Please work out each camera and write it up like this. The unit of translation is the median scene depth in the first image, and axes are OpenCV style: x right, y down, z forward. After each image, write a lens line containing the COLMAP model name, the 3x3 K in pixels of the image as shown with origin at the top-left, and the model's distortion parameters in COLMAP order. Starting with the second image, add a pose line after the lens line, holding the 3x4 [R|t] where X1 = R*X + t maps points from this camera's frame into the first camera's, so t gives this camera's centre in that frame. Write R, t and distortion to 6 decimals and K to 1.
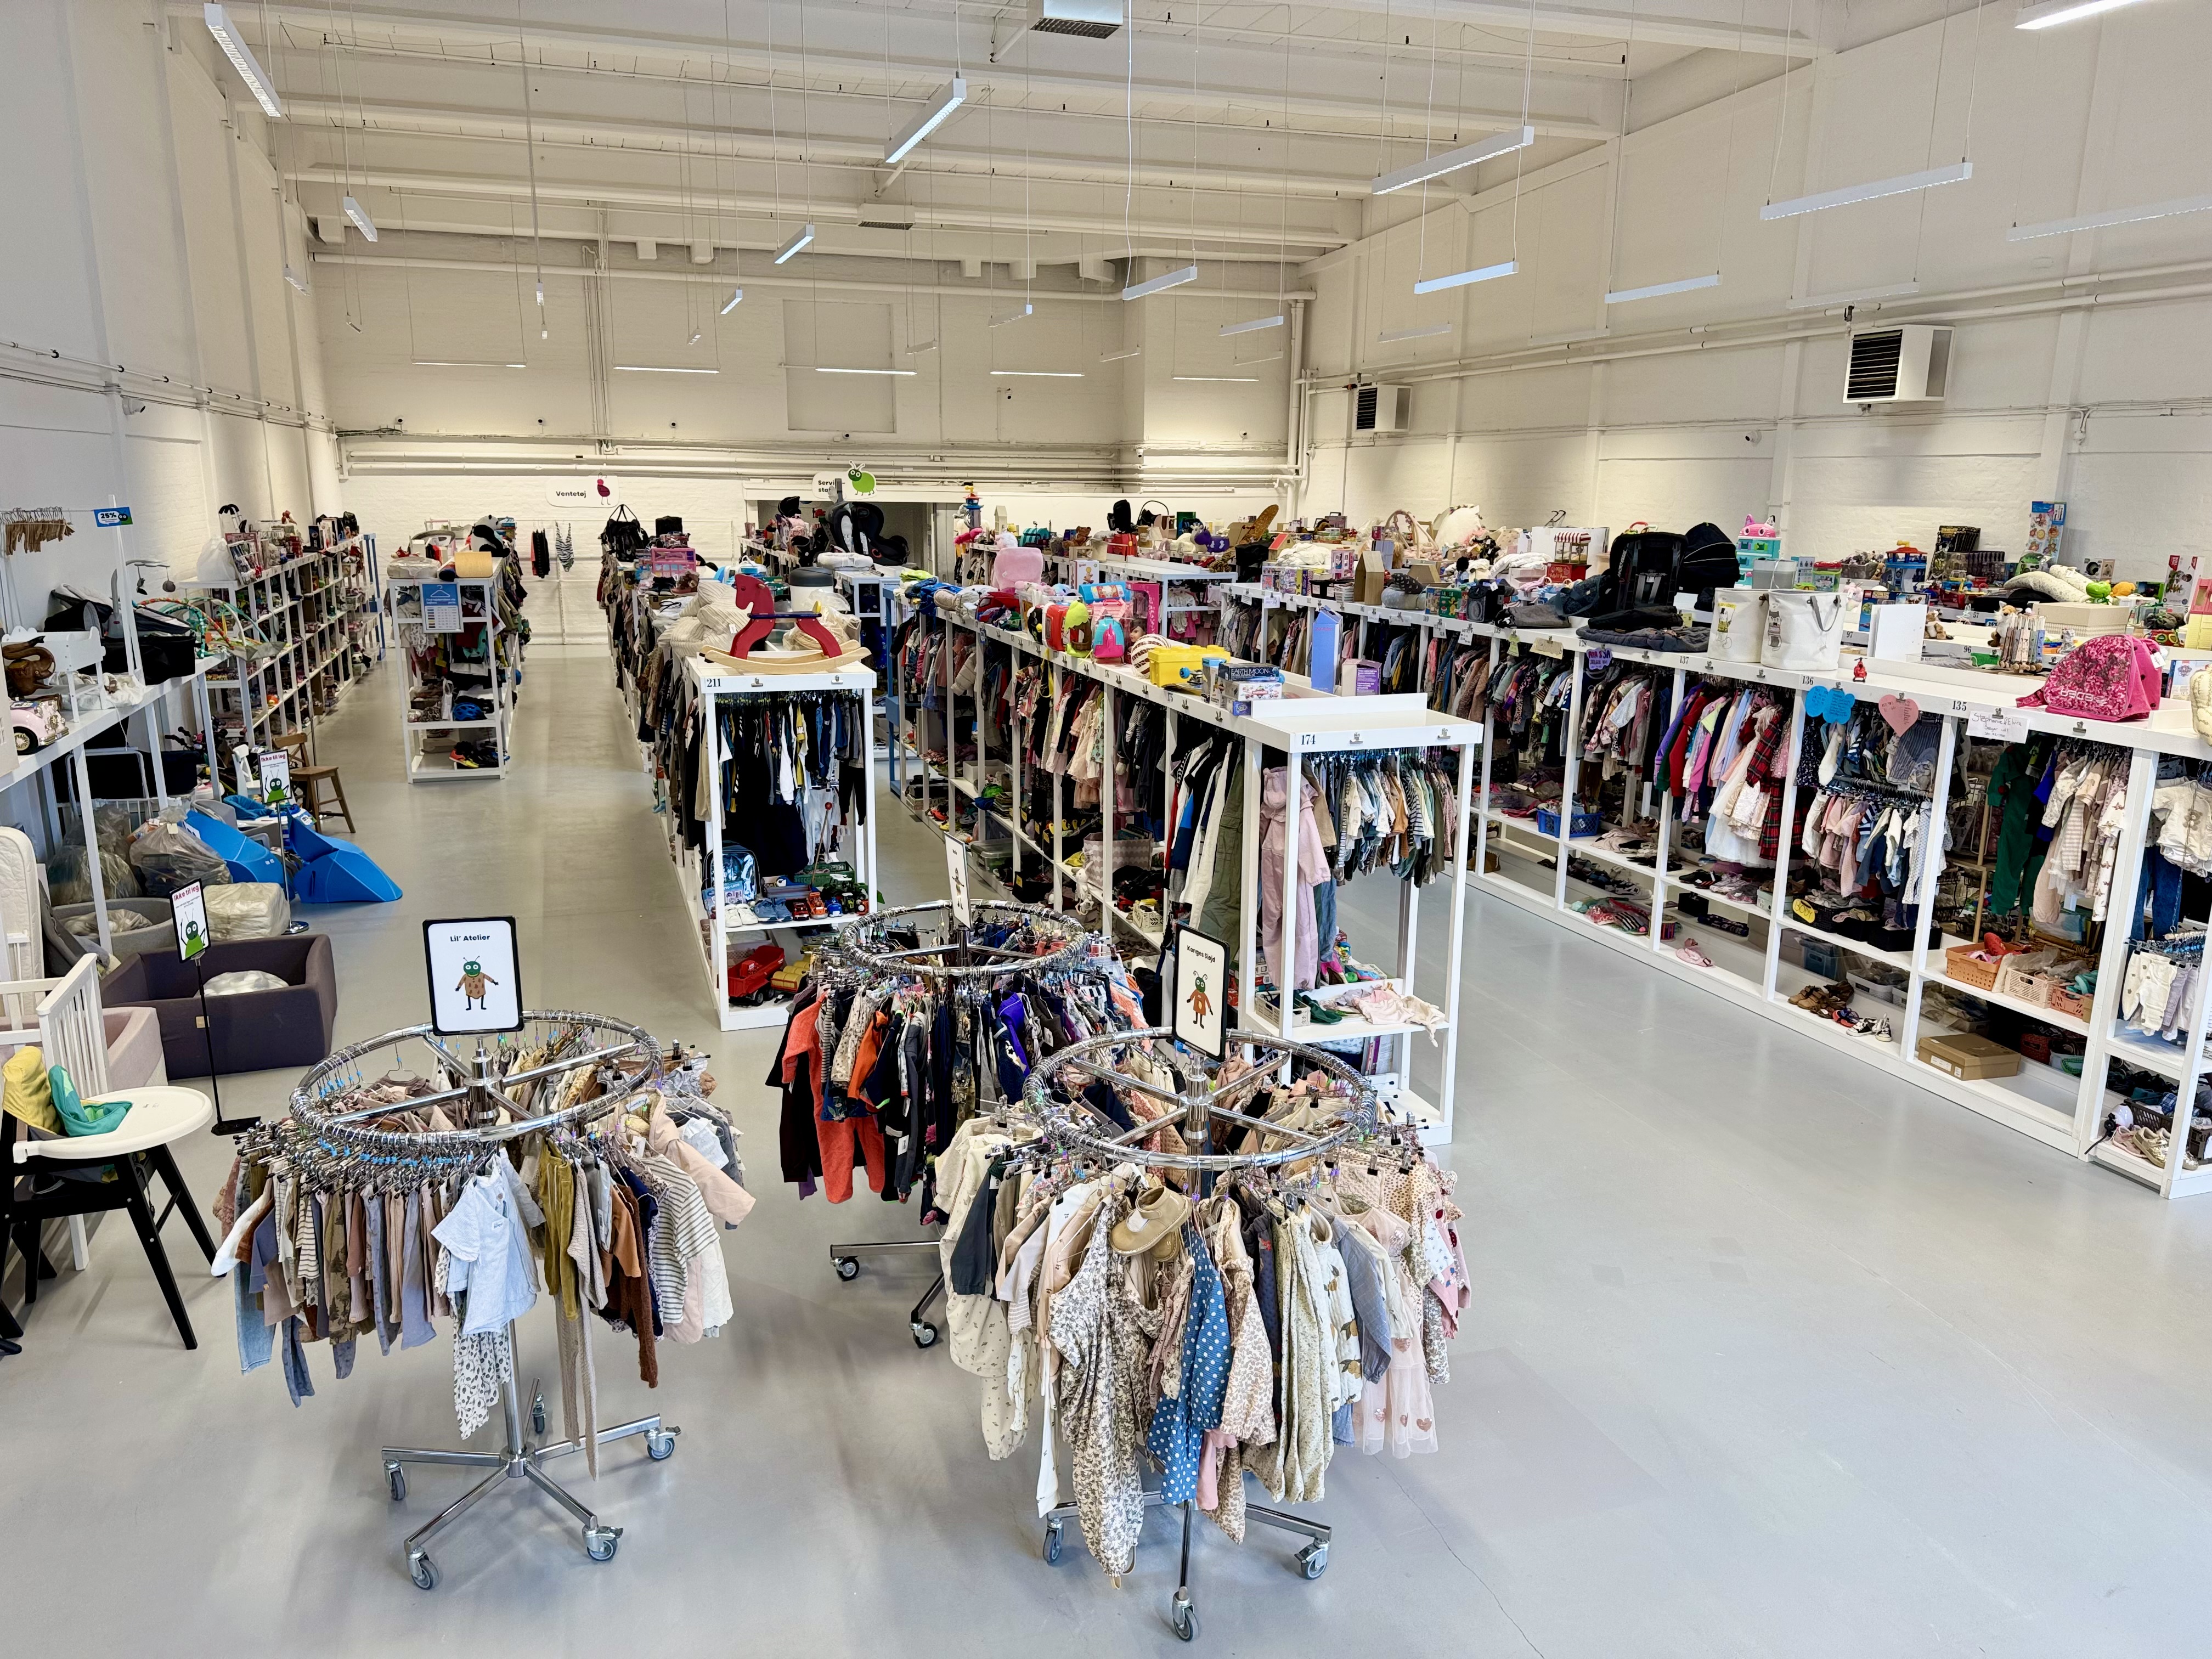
lens RADIAL K [[1558.4, 0, 1106.0], [0, 1558.4, 829.5], [0, 0, 1]] dist [0.135239, -0.205518]
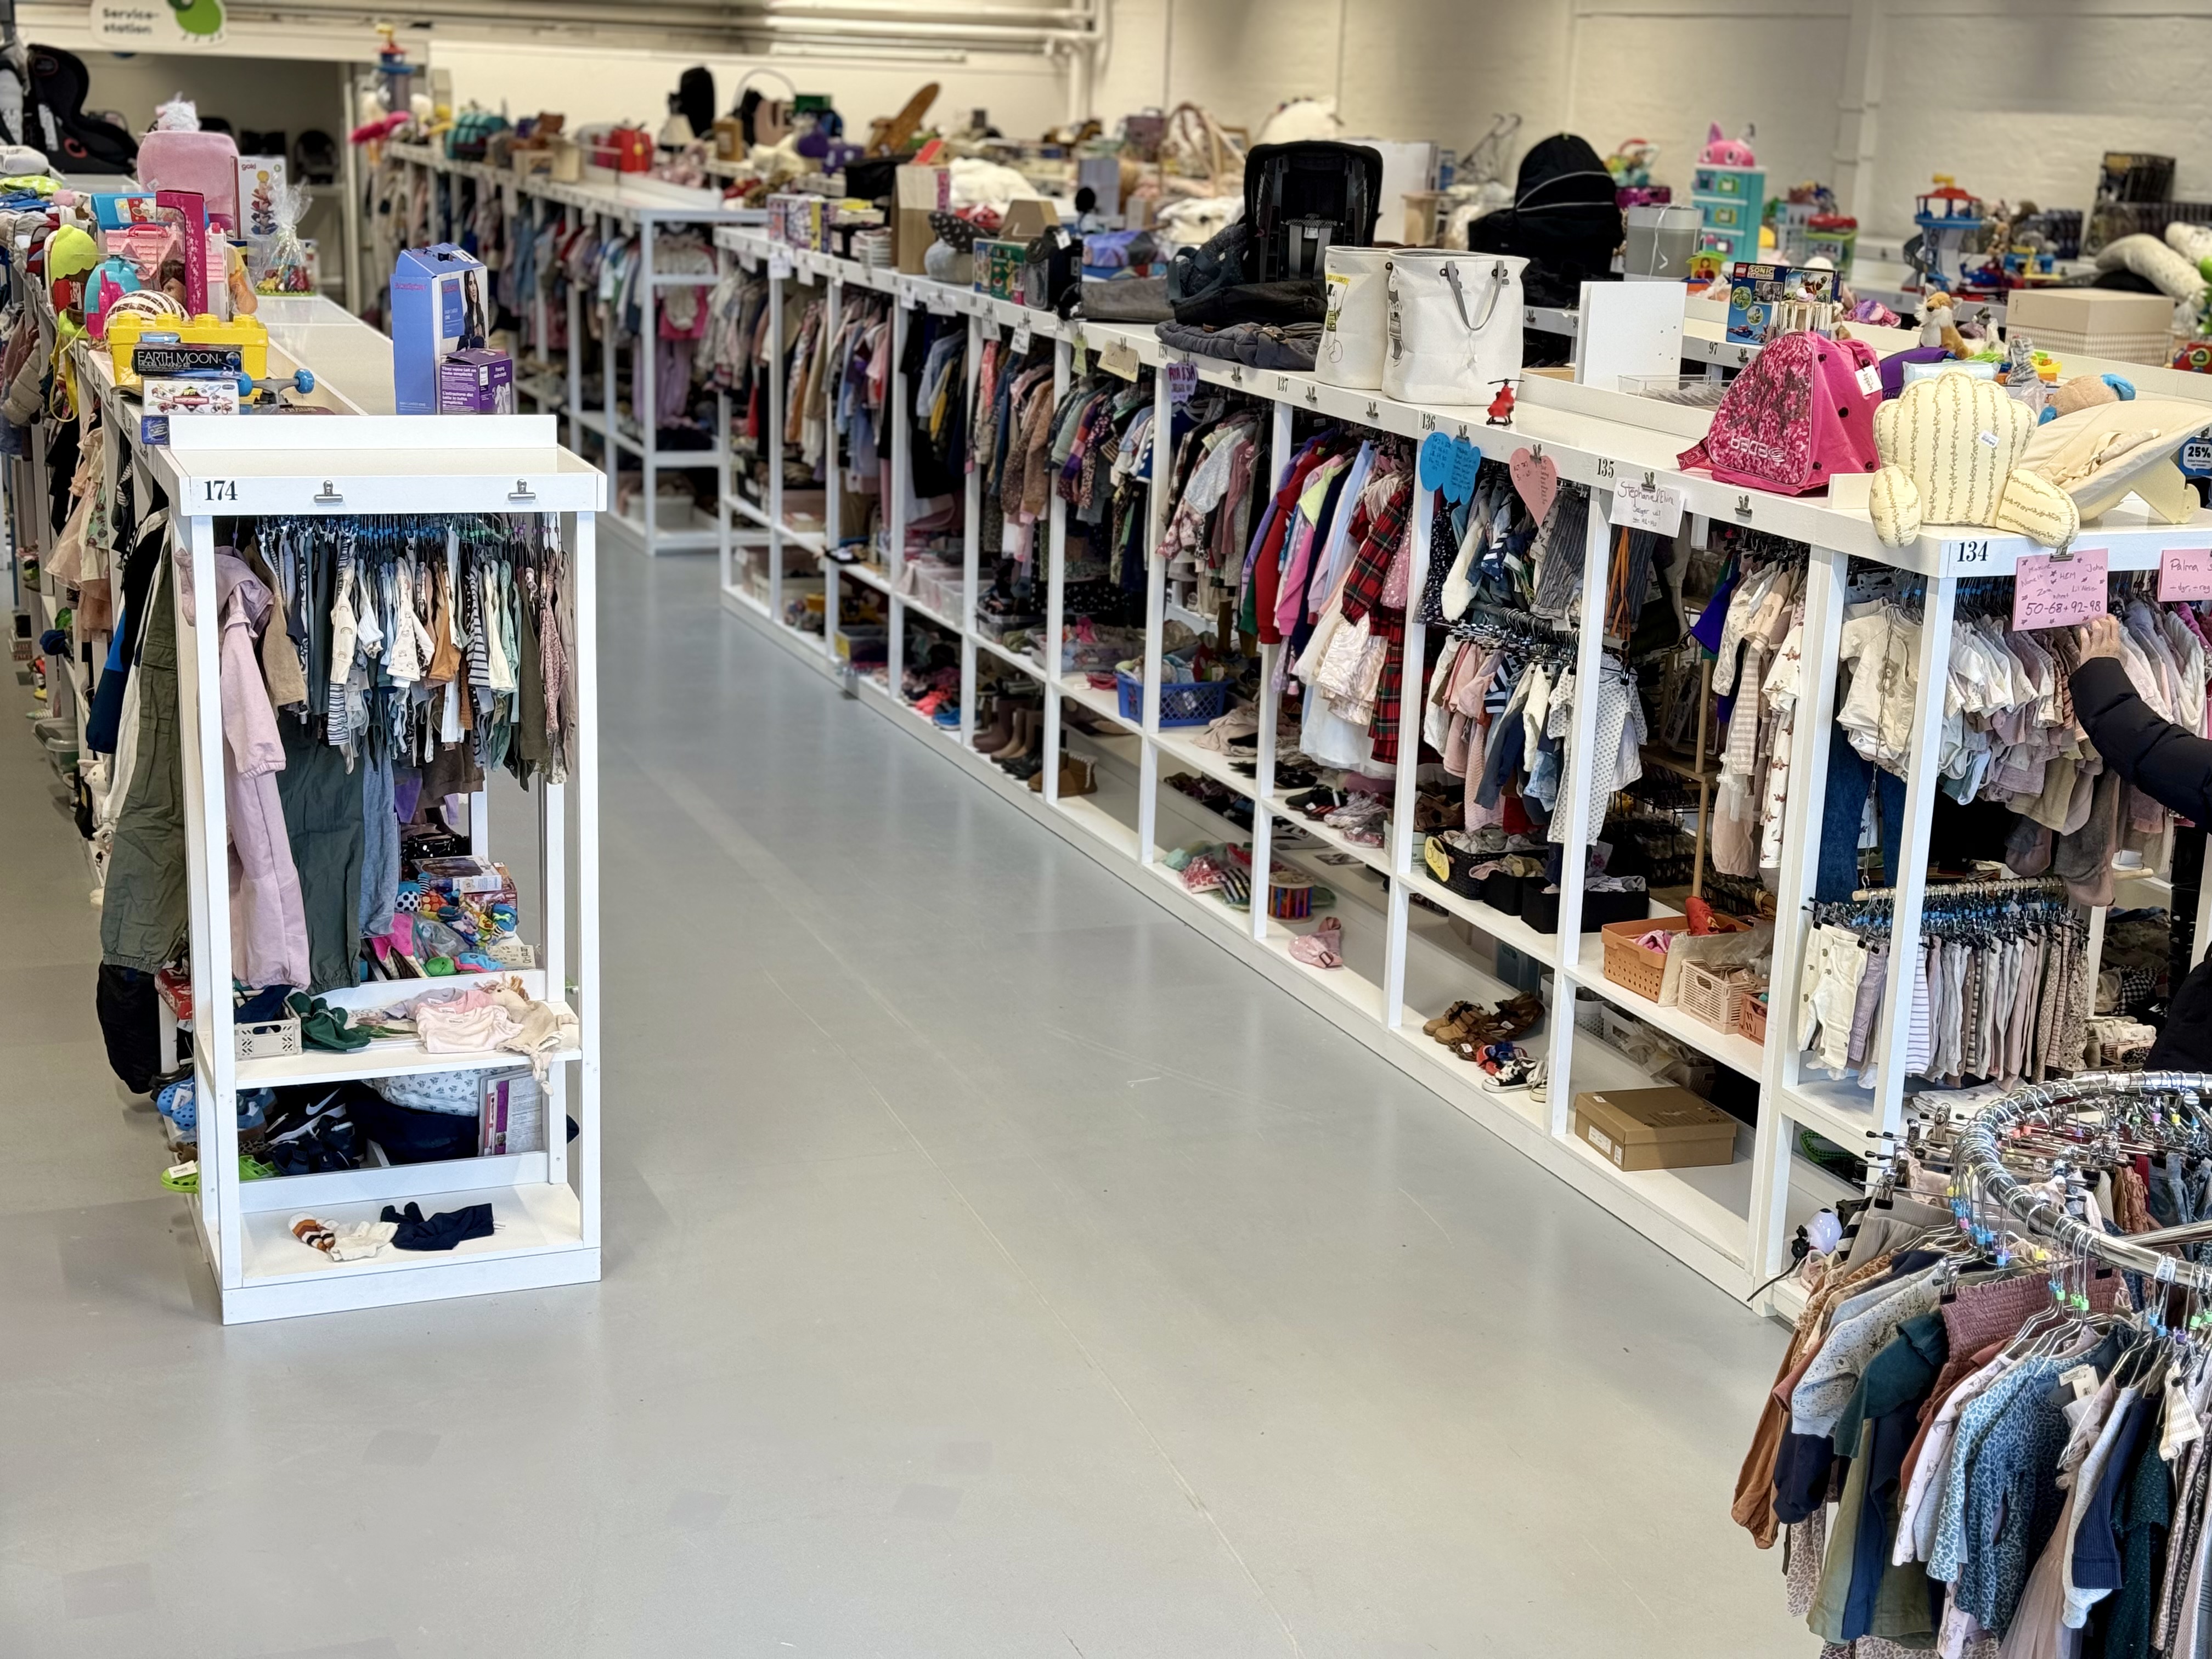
lens RADIAL K [[3105.3, 0, 1106.0], [0, 3105.3, 829.5], [0, 0, 1]] dist [0.229462, -0.554020]
pose [[0.998610, 0.014466, 0.050685, 0.277396], [-0.015711, 0.999583, 0.024237, 0.017917], [-0.050313, -0.025000, 0.998421, -0.037191]]
